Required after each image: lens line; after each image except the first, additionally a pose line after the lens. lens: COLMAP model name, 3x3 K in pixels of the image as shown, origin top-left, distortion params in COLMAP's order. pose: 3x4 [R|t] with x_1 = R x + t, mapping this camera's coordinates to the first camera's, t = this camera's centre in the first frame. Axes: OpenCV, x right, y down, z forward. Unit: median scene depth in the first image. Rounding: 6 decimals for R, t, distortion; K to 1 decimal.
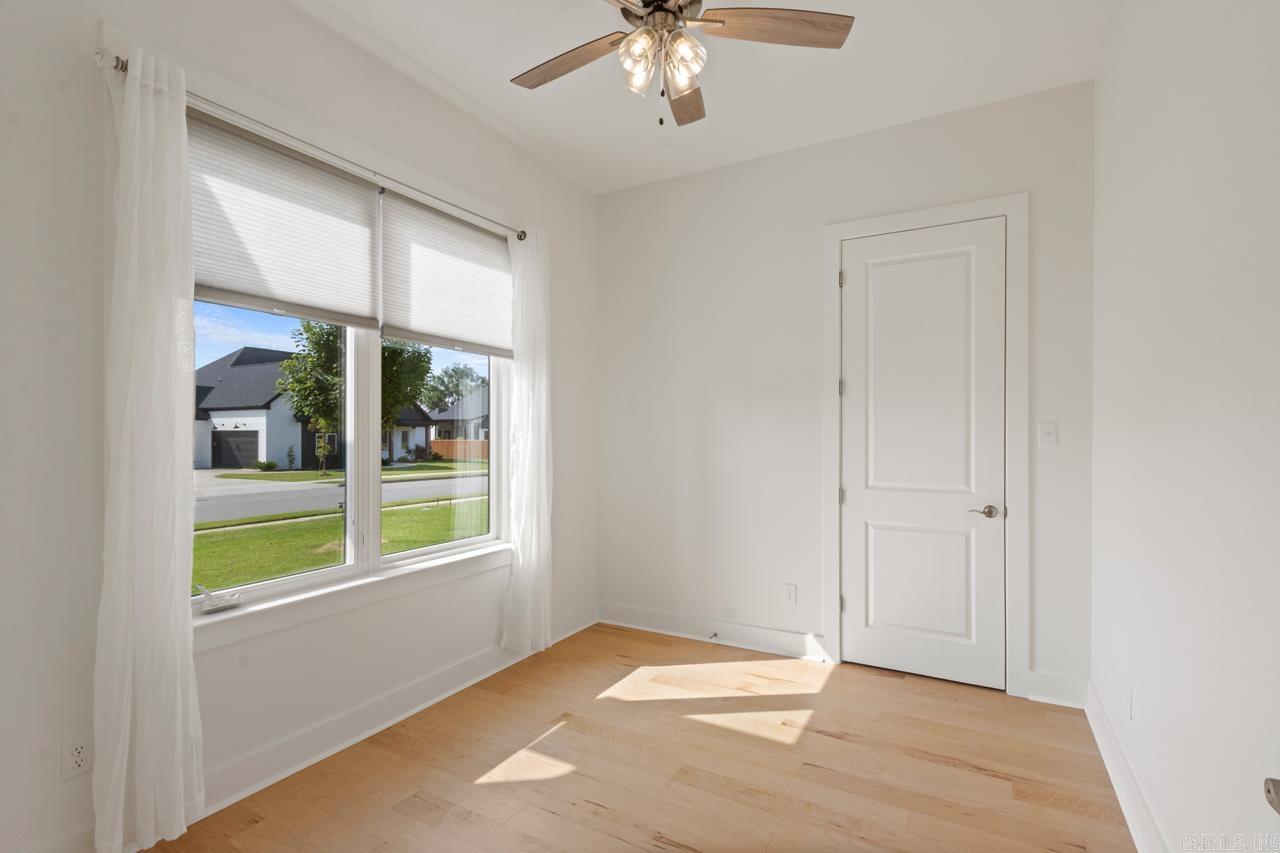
lens RADIAL K [[594.3, 0, 644.9], [0, 594.3, 432.4], [0, 0, 1]] dist [0.018173, -0.017463]
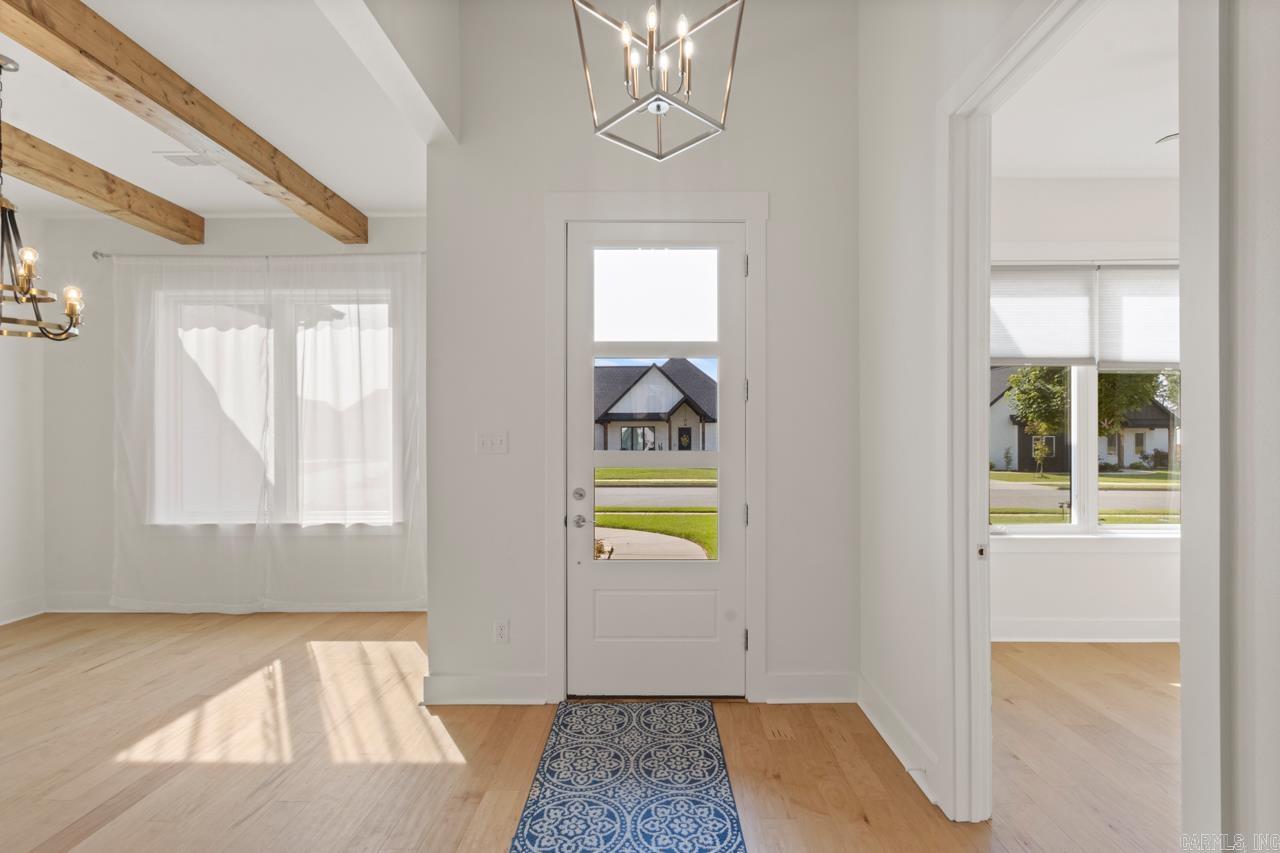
lens RADIAL K [[594.3, 0, 644.9], [0, 594.3, 432.4], [0, 0, 1]] dist [0.018173, -0.017463]
pose [[0.474083, -0.004256, -0.880470, 0.104552], [0.000911, 0.999990, -0.004344, -0.001204], [0.880480, 0.001257, 0.474082, -0.219148]]
